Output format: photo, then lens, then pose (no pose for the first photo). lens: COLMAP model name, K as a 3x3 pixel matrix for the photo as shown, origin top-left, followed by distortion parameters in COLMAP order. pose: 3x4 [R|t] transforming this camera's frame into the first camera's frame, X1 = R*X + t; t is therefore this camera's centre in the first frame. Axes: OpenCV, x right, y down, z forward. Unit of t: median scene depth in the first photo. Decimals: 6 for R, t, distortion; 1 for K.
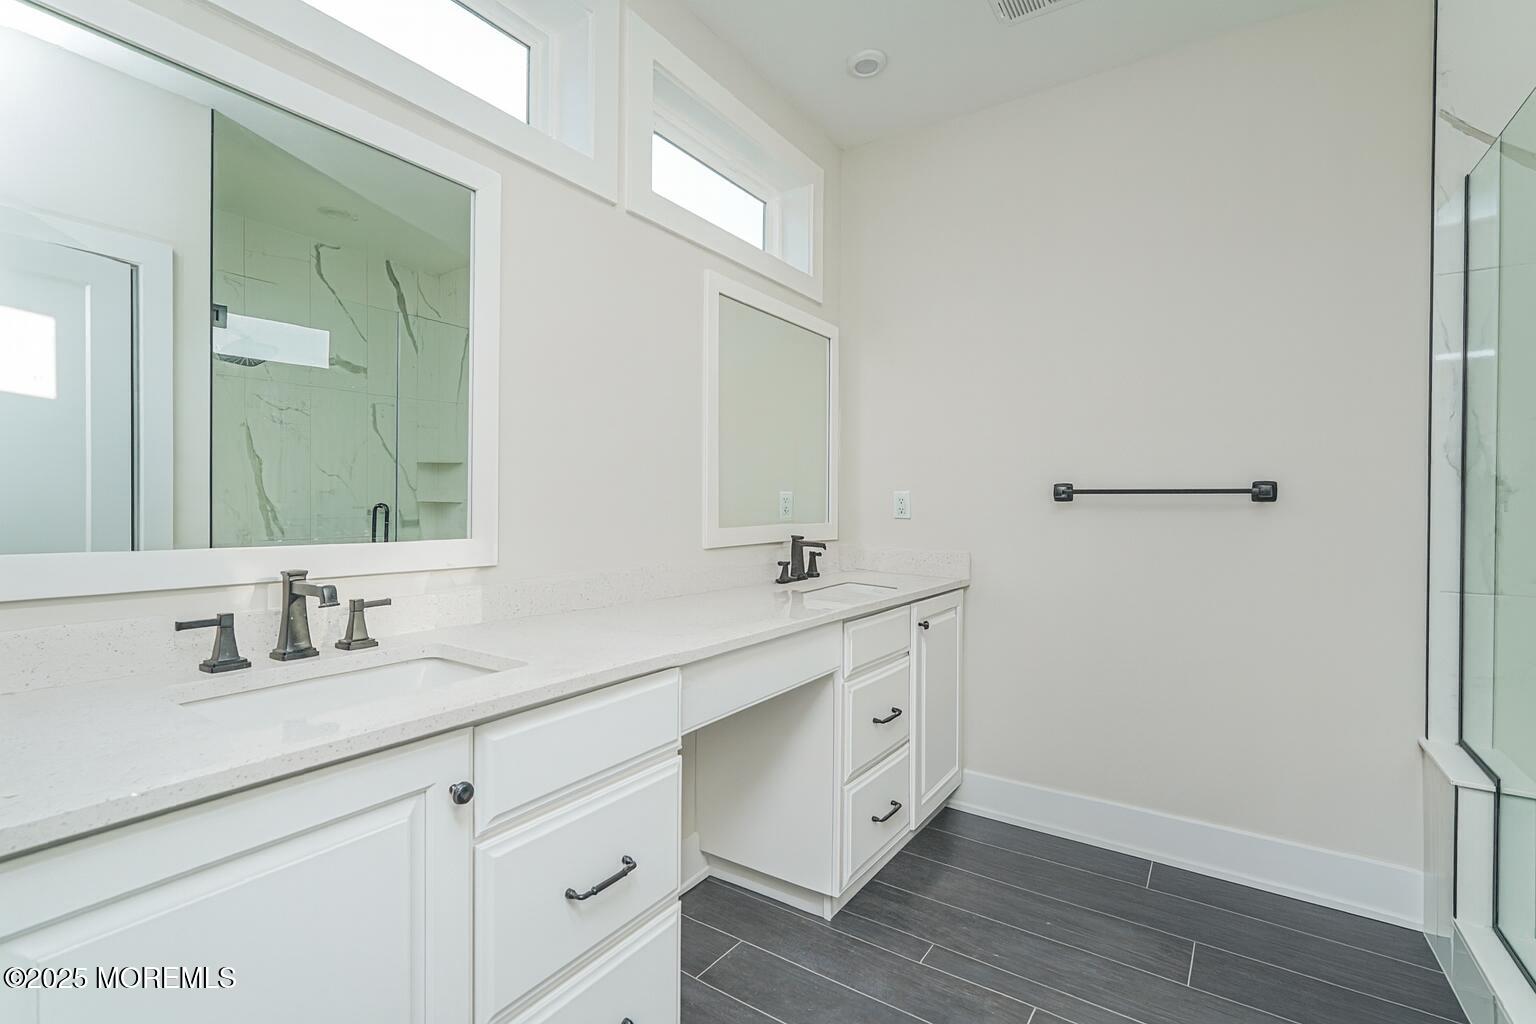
lens RADIAL K [[690.2, 0, 777.3], [0, 690.2, 513.7], [0, 0, 1]] dist [-0.007926, 0.006340]
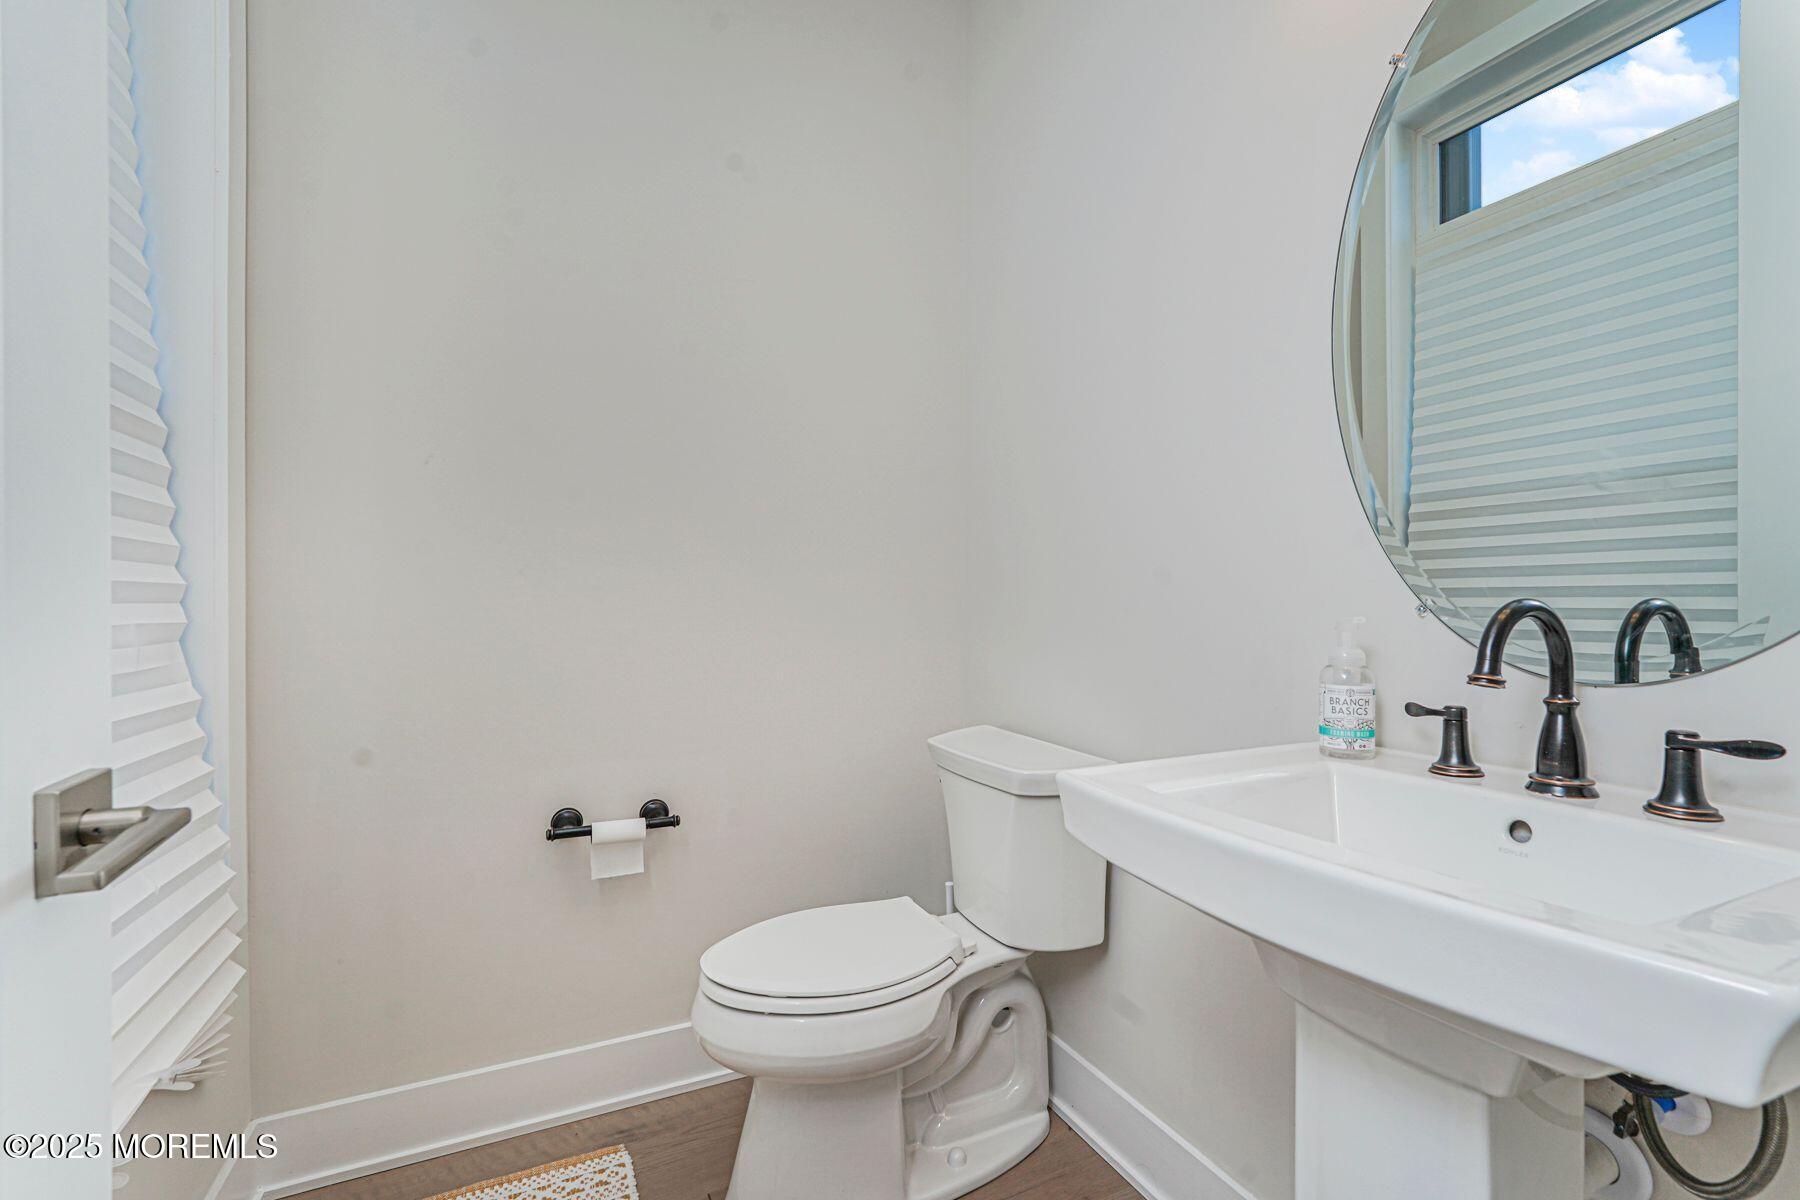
lens RADIAL K [[808.8, 0, 910.9], [0, 808.8, 602.0], [0, 0, 1]] dist [-0.007926, 0.006340]
pose [[-0.530622, 0.001482, -0.847607, 0.324198], [-0.005138, 0.999974, 0.004965, 0.021493], [0.847593, 0.006989, -0.530601, 0.921311]]
